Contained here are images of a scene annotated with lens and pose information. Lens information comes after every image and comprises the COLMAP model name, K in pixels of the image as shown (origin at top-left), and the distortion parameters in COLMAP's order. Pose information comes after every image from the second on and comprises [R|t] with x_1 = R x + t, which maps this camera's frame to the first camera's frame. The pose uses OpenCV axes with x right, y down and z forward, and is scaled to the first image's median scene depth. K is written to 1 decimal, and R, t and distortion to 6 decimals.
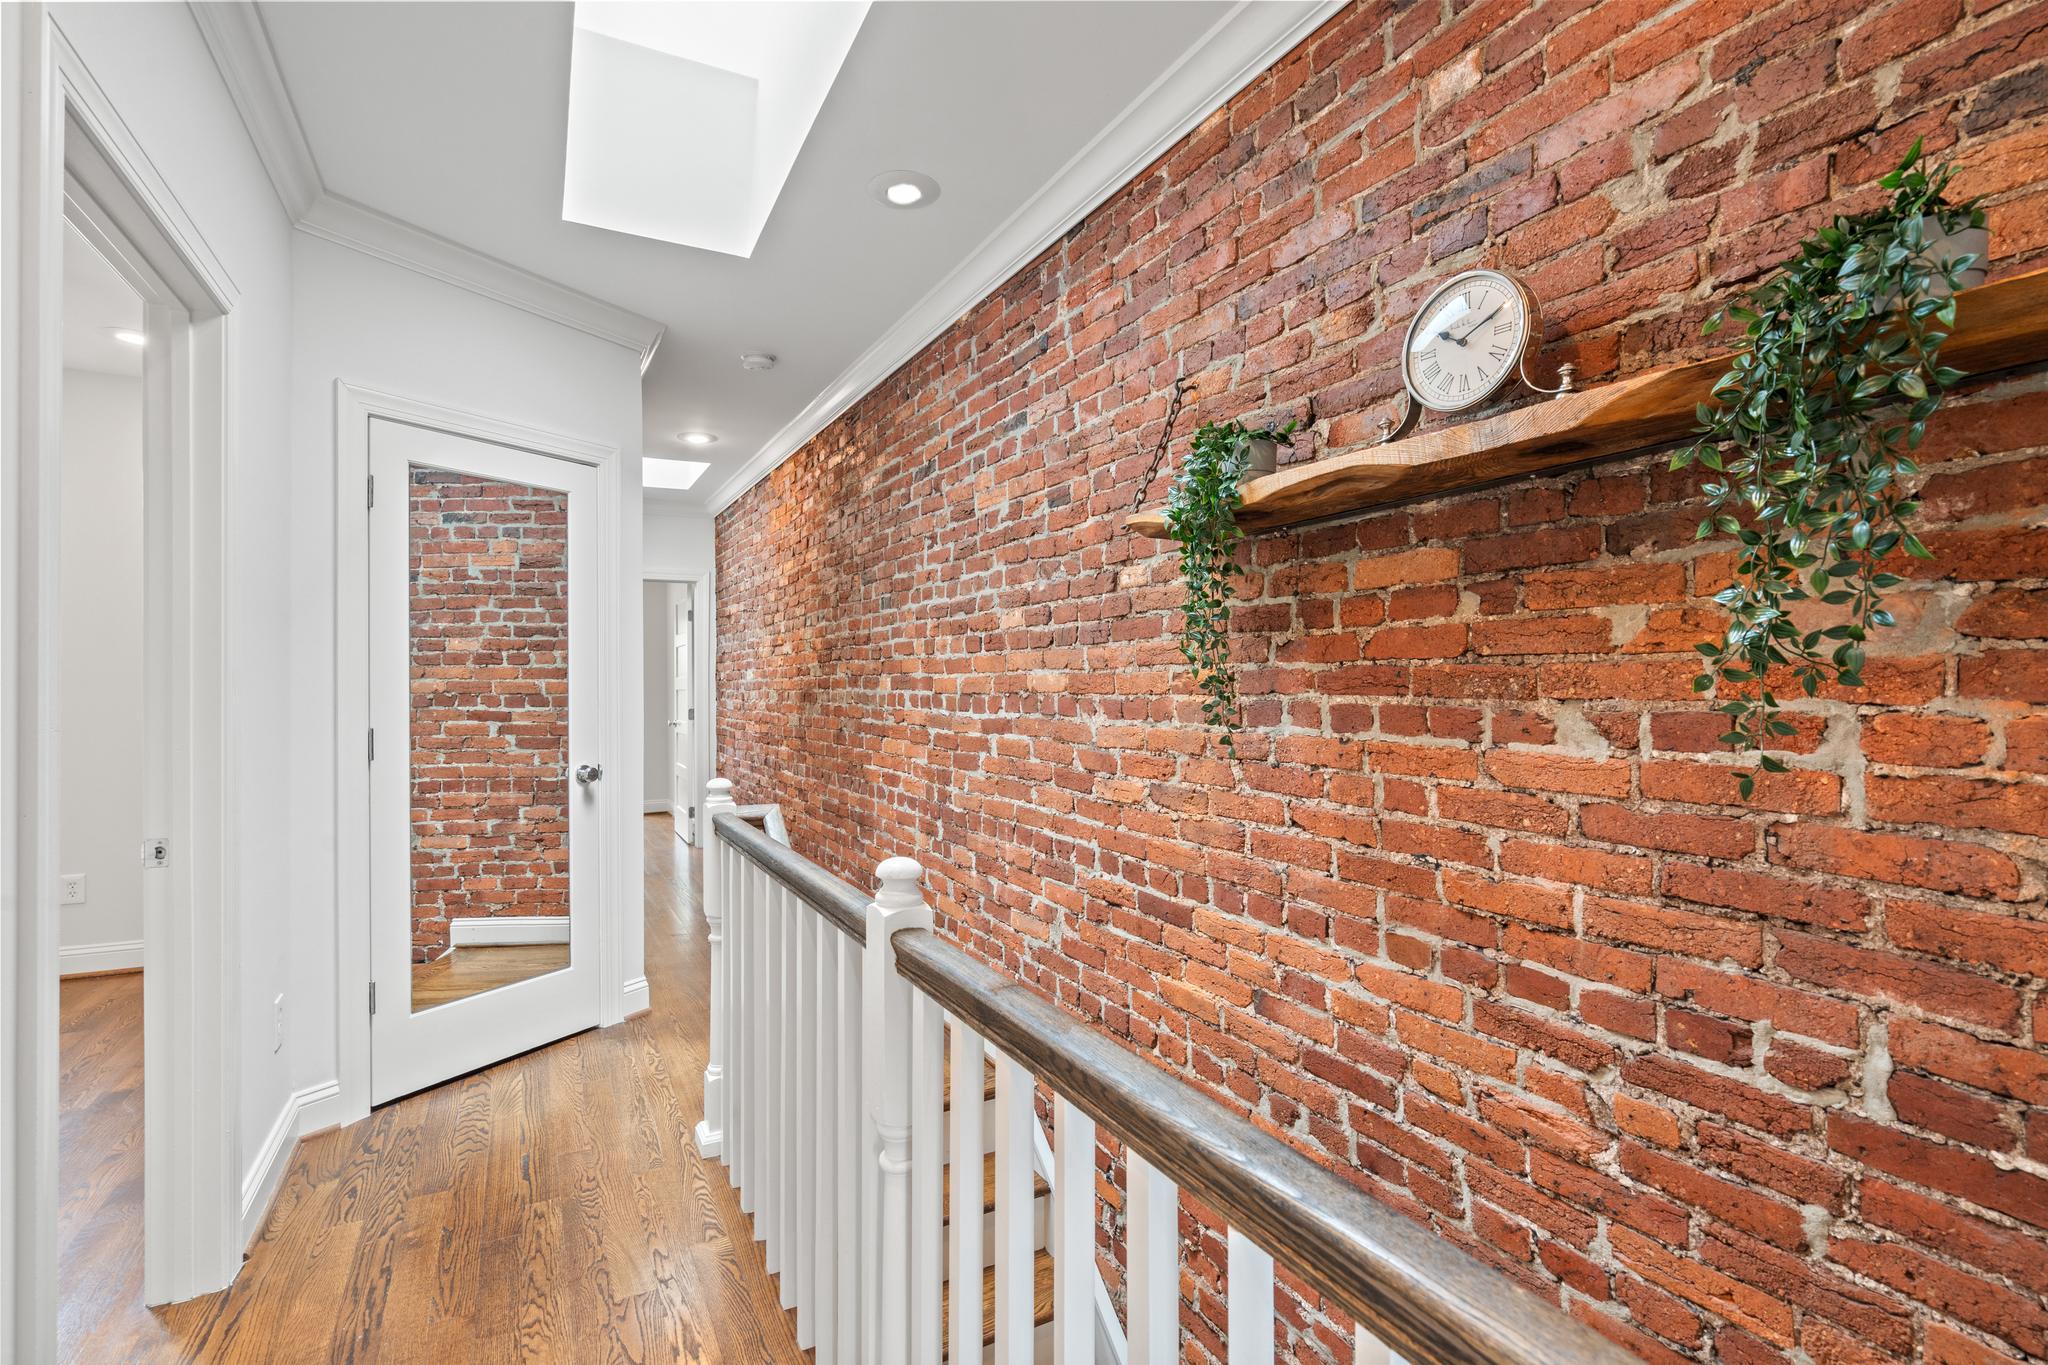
lens RADIAL K [[927.9, 0, 1003.5], [0, 927.9, 676.0], [0, 0, 1]] dist [-0.004974, 0.000040]
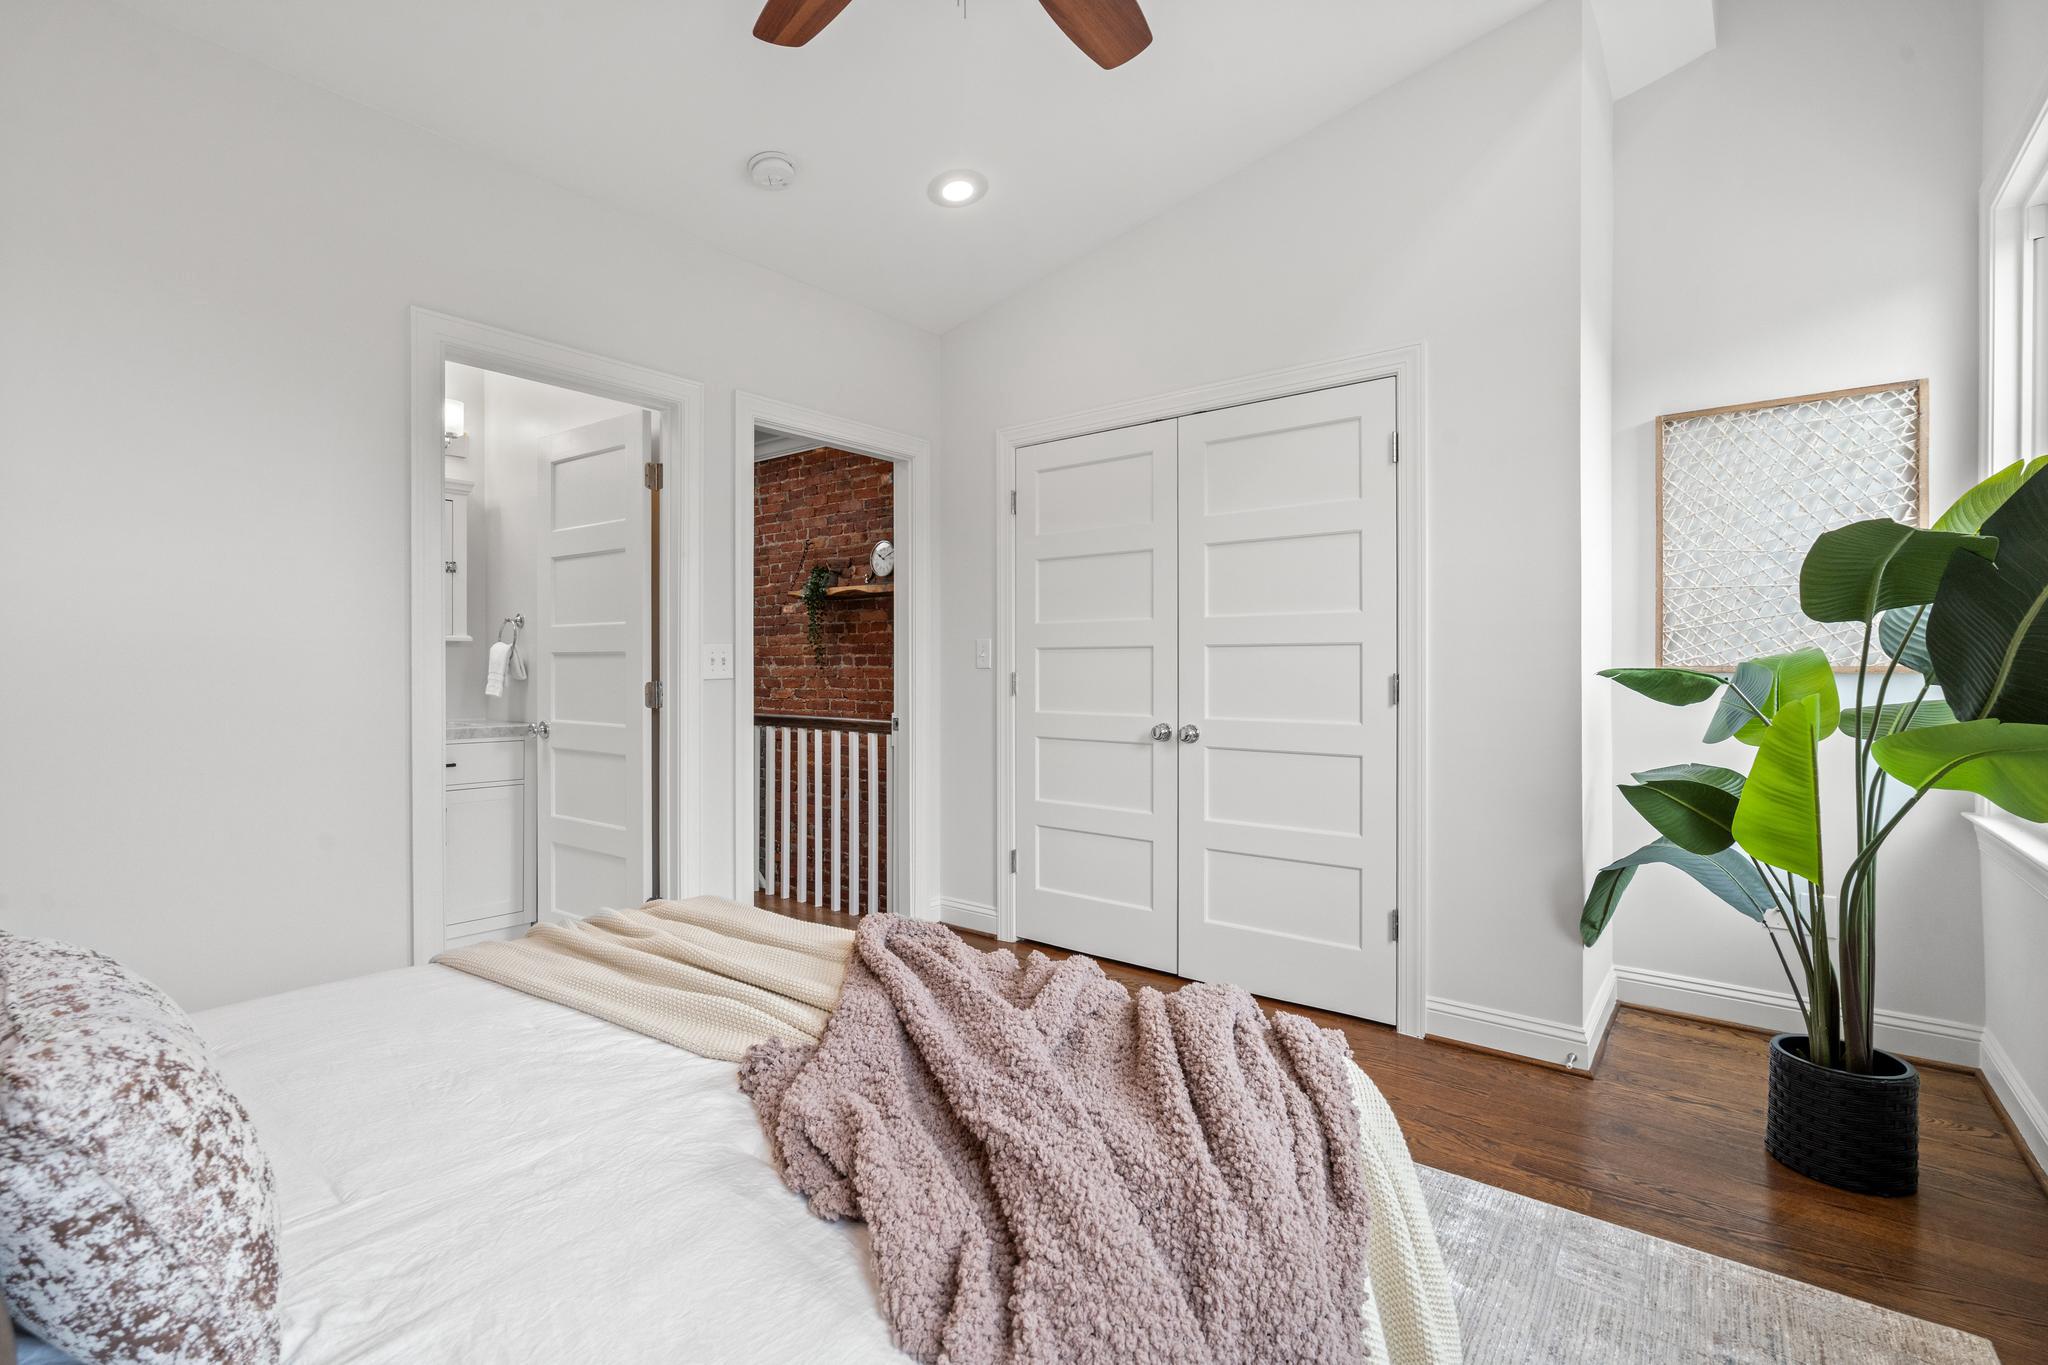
lens RADIAL K [[927.9, 0, 1003.5], [0, 927.9, 676.0], [0, 0, 1]] dist [-0.004974, 0.000040]
pose [[0.920338, 0.004572, 0.391097, -0.387489], [-0.010024, 0.999879, 0.011901, 0.049166], [-0.390995, -0.014874, 0.920273, -1.963086]]
